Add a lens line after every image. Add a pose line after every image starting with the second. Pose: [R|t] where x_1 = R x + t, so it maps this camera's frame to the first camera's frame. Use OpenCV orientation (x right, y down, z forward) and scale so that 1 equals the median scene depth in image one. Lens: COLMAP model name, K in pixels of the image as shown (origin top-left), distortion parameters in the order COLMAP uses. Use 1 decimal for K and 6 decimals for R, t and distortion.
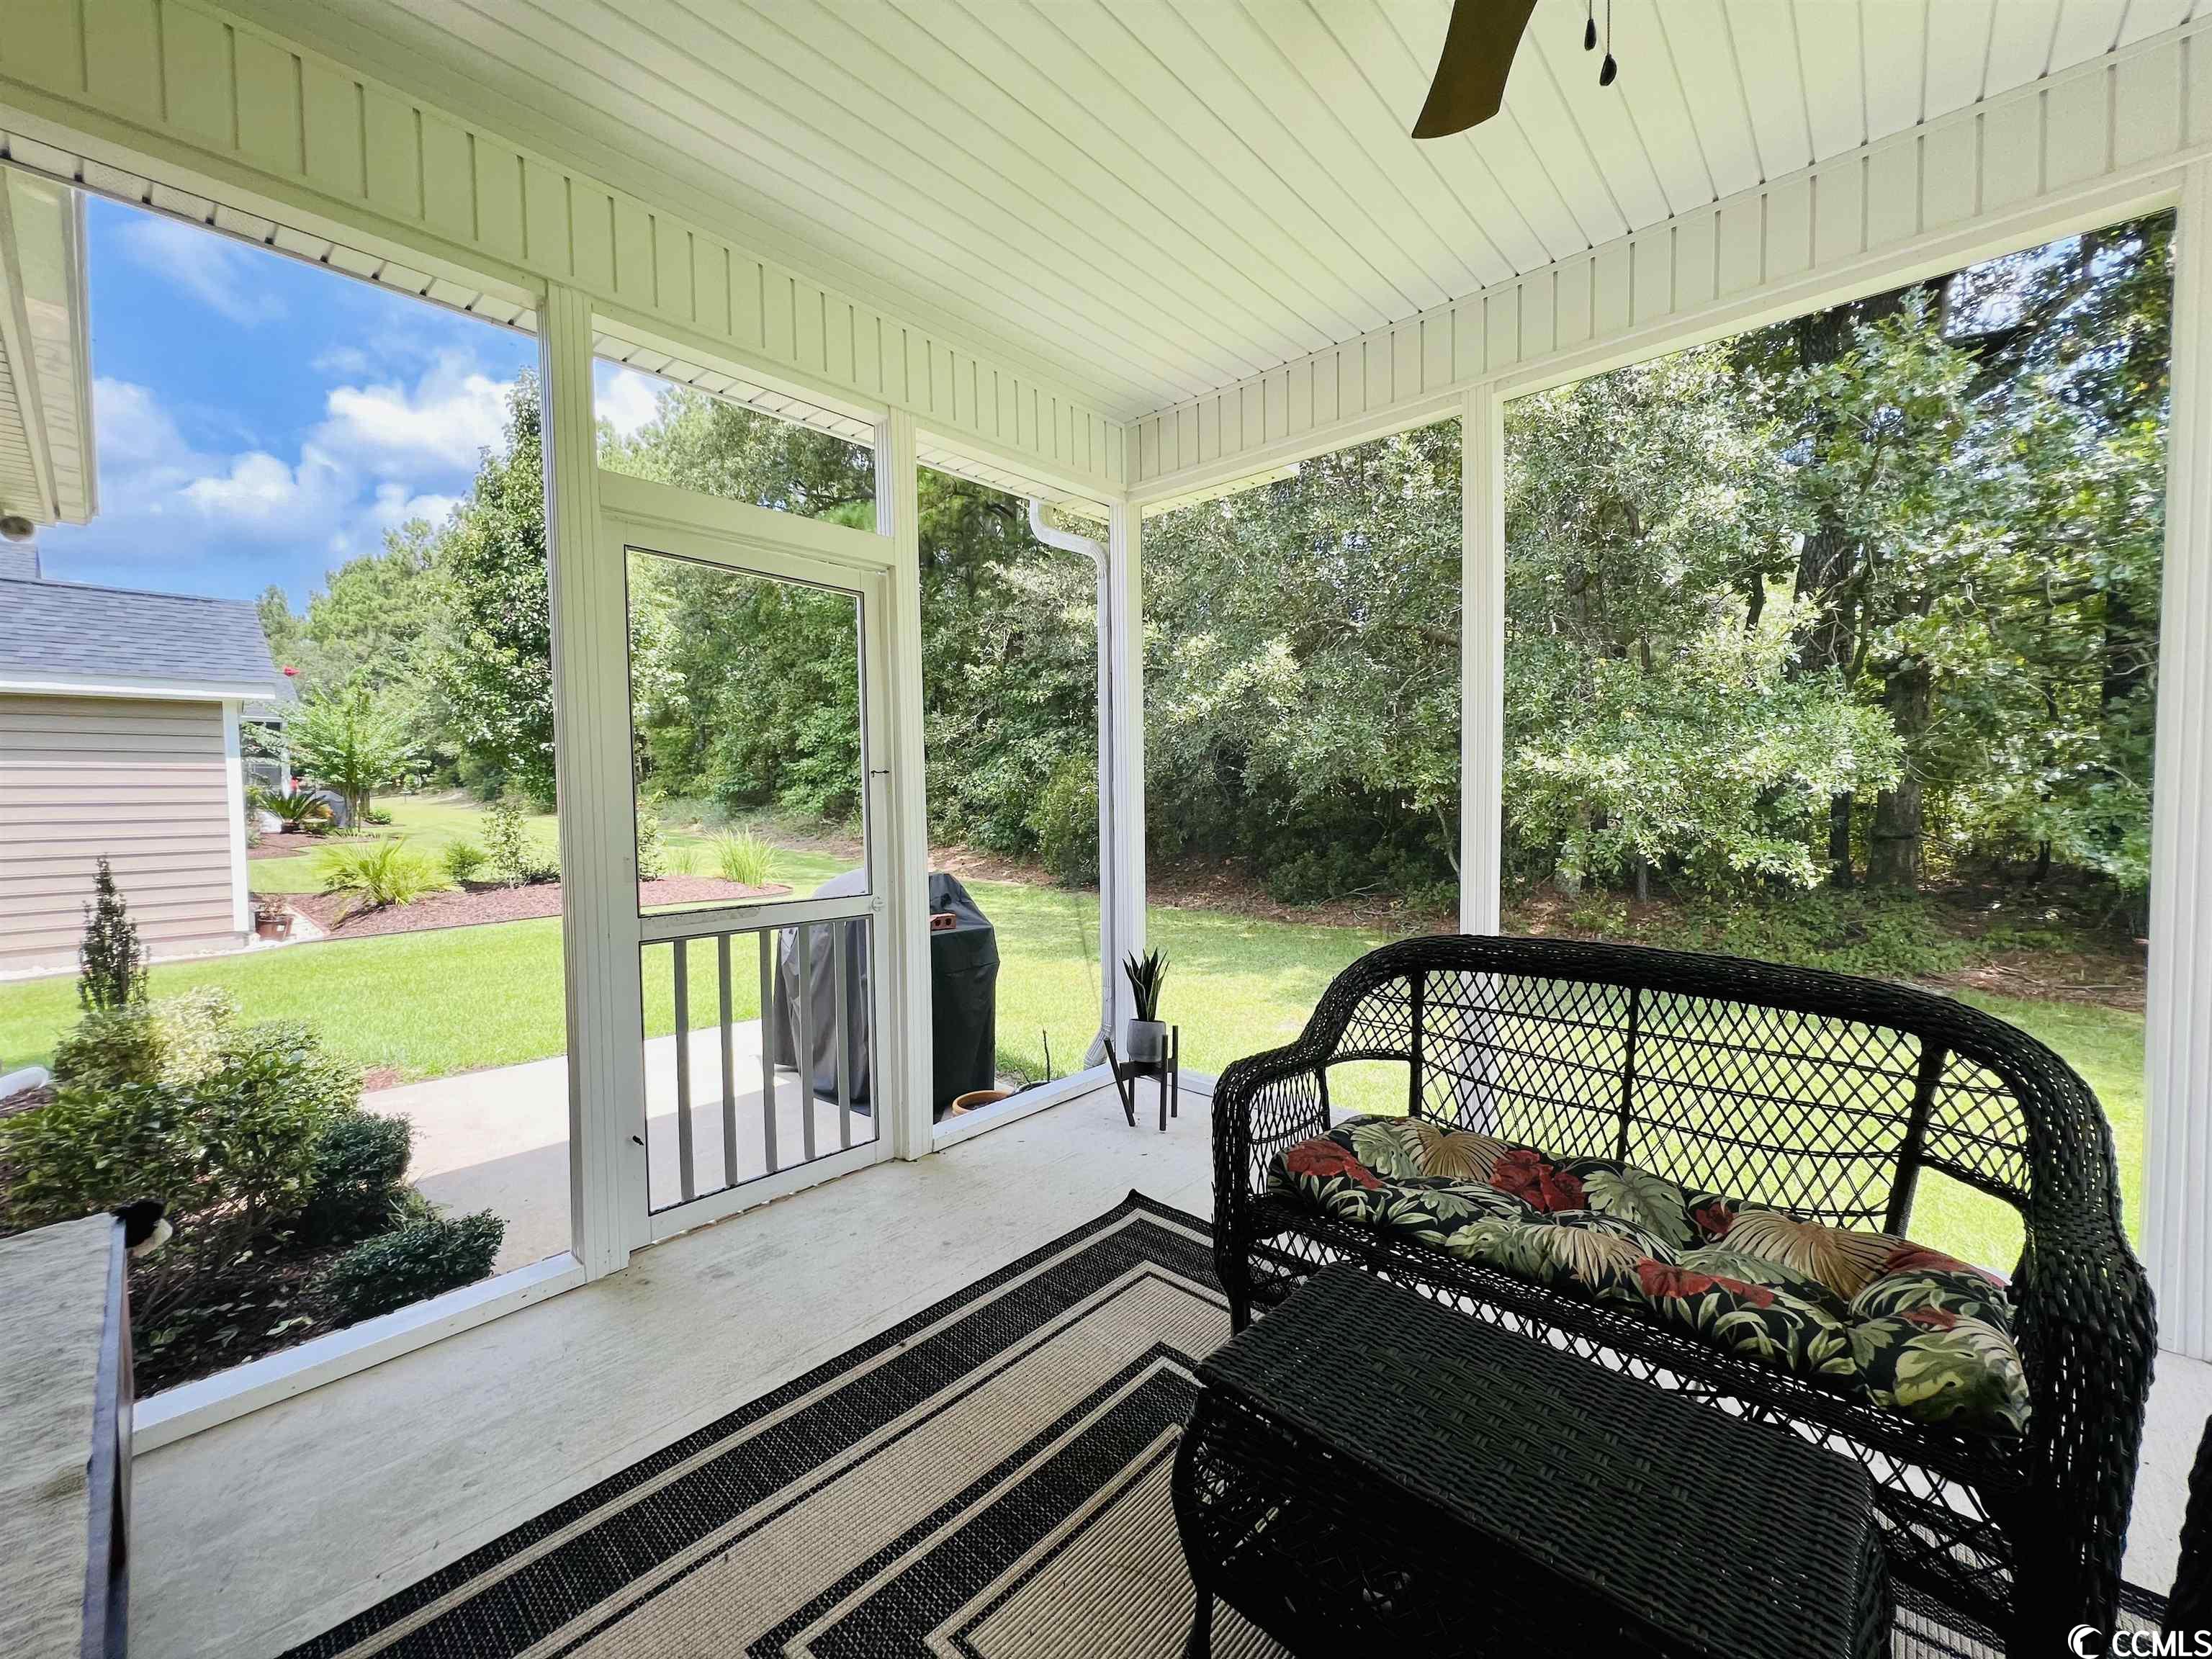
lens RADIAL K [[888.0, 0, 1096.6], [0, 888.0, 826.1], [0, 0, 1]] dist [-0.002341, 0.000272]
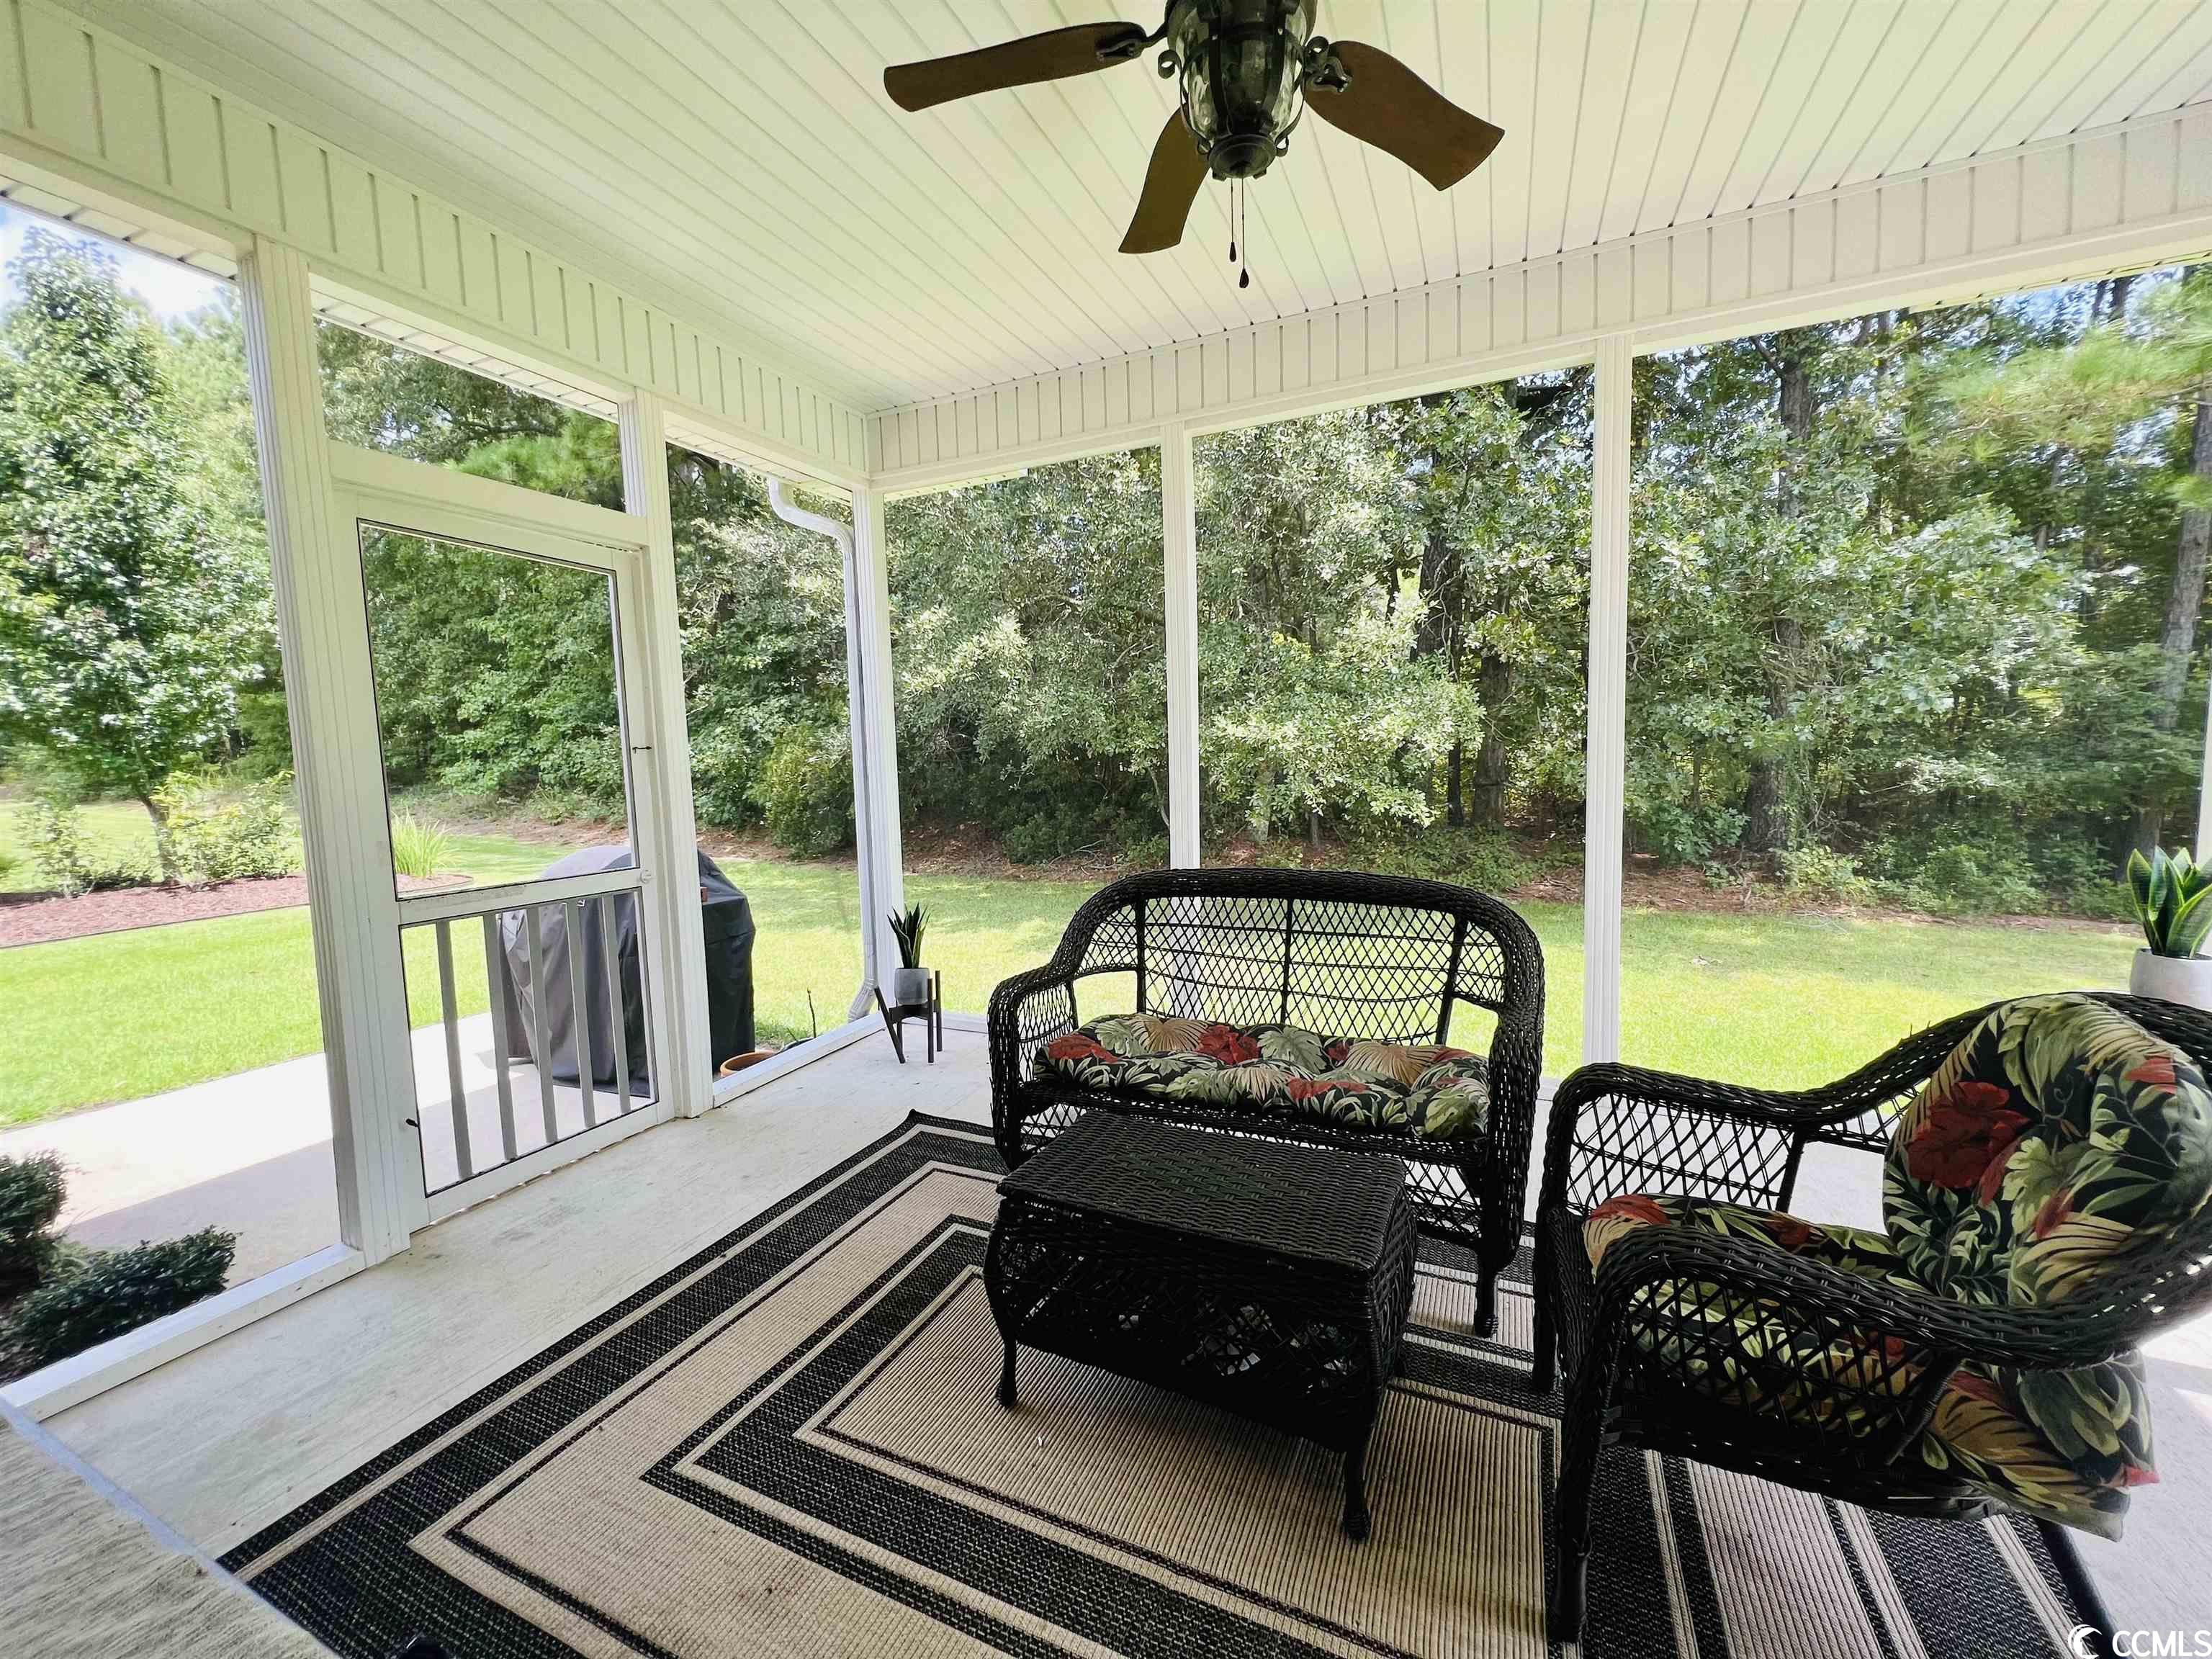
lens RADIAL K [[888.0, 0, 1096.6], [0, 888.0, 826.1], [0, 0, 1]] dist [-0.002341, 0.000272]
pose [[0.953205, -0.042259, 0.299358, -0.037008], [0.030866, 0.998611, 0.042690, 0.000924], [-0.300747, -0.031452, 0.953185, -0.095205]]
